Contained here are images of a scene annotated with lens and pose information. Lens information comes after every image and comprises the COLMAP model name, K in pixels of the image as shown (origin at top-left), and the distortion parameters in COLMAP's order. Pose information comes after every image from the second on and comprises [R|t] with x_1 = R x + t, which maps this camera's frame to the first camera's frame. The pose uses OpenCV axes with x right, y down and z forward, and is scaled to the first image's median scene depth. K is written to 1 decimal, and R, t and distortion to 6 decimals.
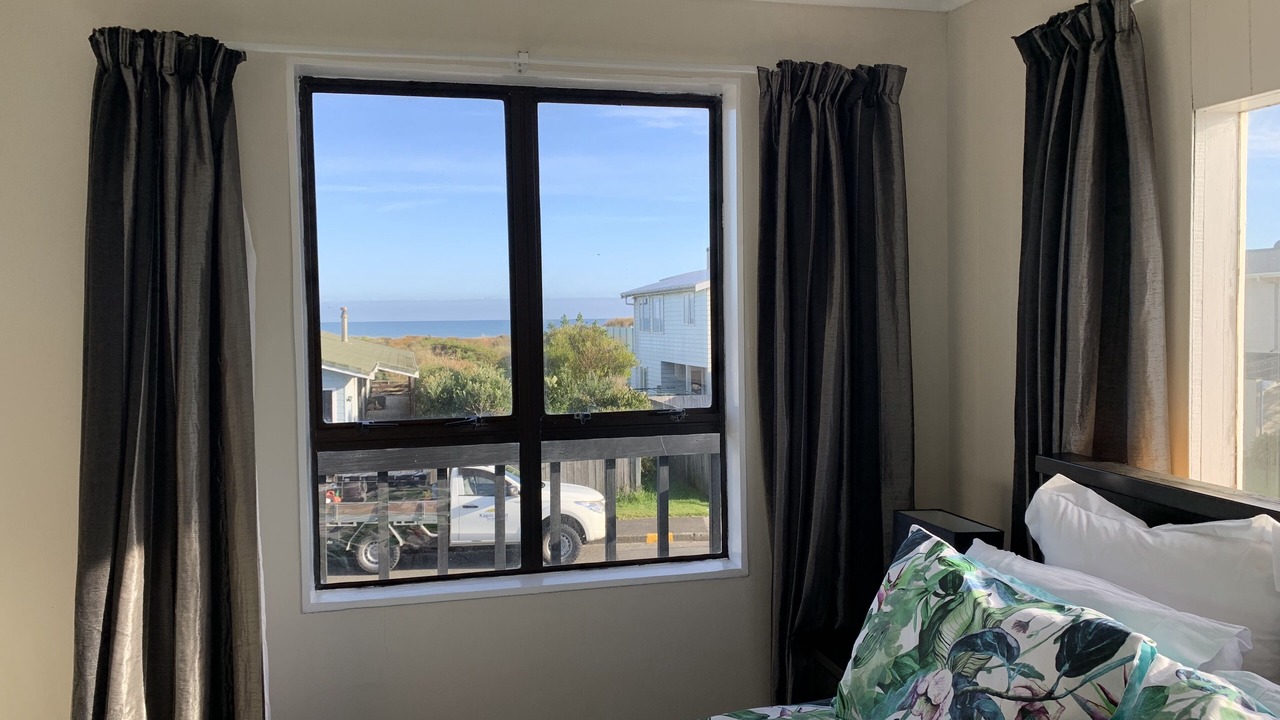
lens RADIAL K [[964.6, 0, 639.5], [0, 964.6, 356.6], [0, 0, 1]] dist [0.008258, -0.001159]
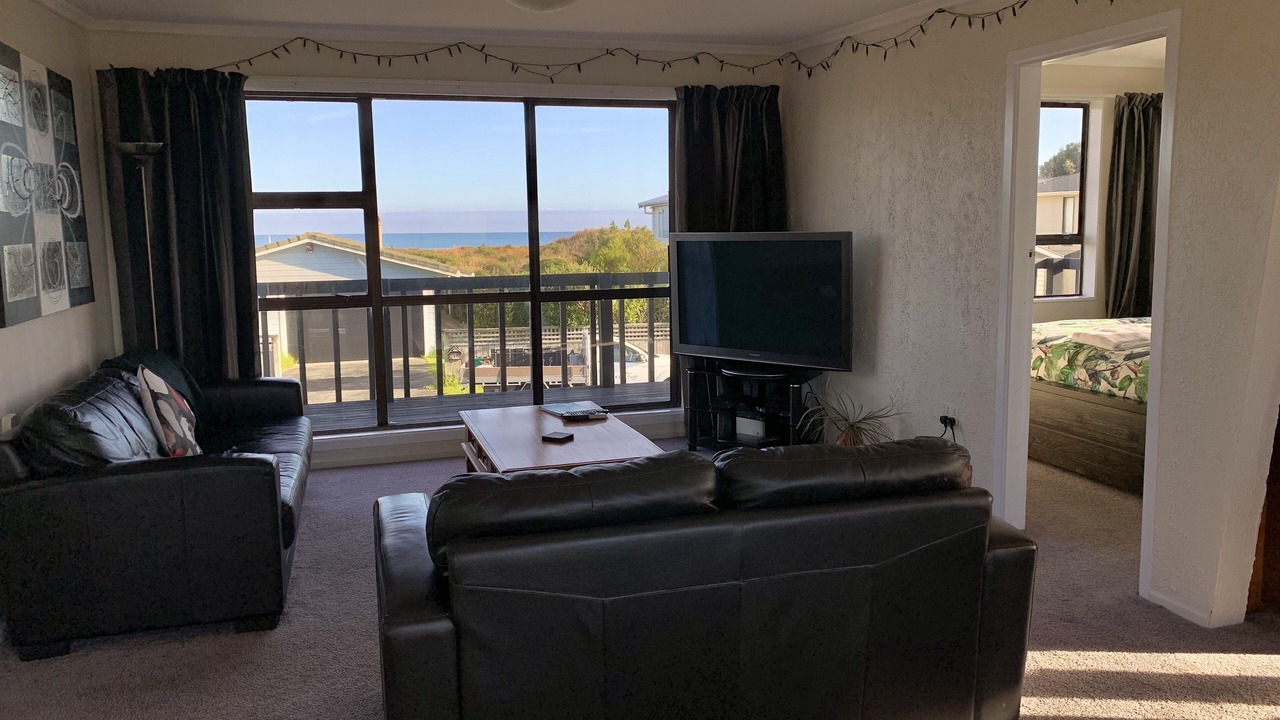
lens RADIAL K [[964.6, 0, 632.6], [0, 964.6, 356.8], [0, 0, 1]] dist [0.008258, -0.001159]
pose [[0.998812, -0.011199, 0.047416, -1.261324], [0.006884, 0.995898, 0.090222, 0.146710], [-0.048232, -0.089789, 0.994792, -1.515497]]
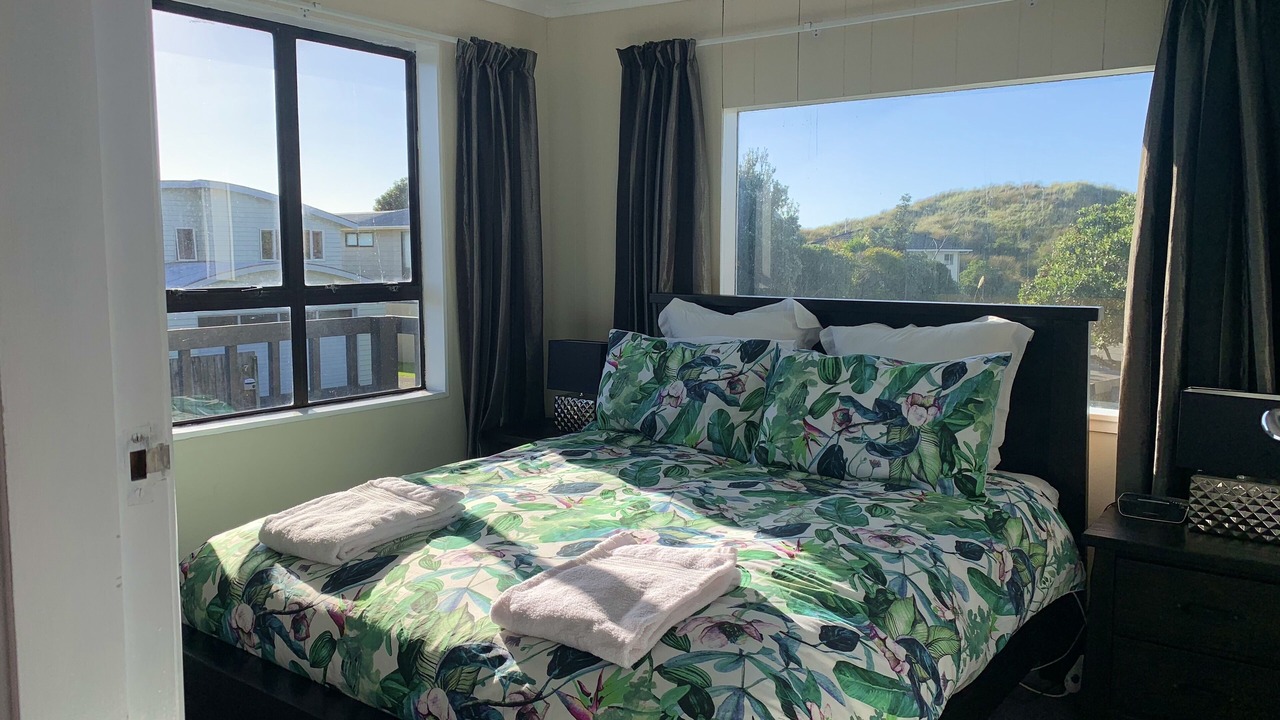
lens RADIAL K [[964.6, 0, 633.0], [0, 964.6, 361.4], [0, 0, 1]] dist [0.008258, -0.001159]
pose [[0.769932, -0.060734, 0.635229, -0.610786], [0.019916, 0.997263, 0.071209, 0.081036], [-0.637815, -0.042175, 0.769034, -0.290102]]
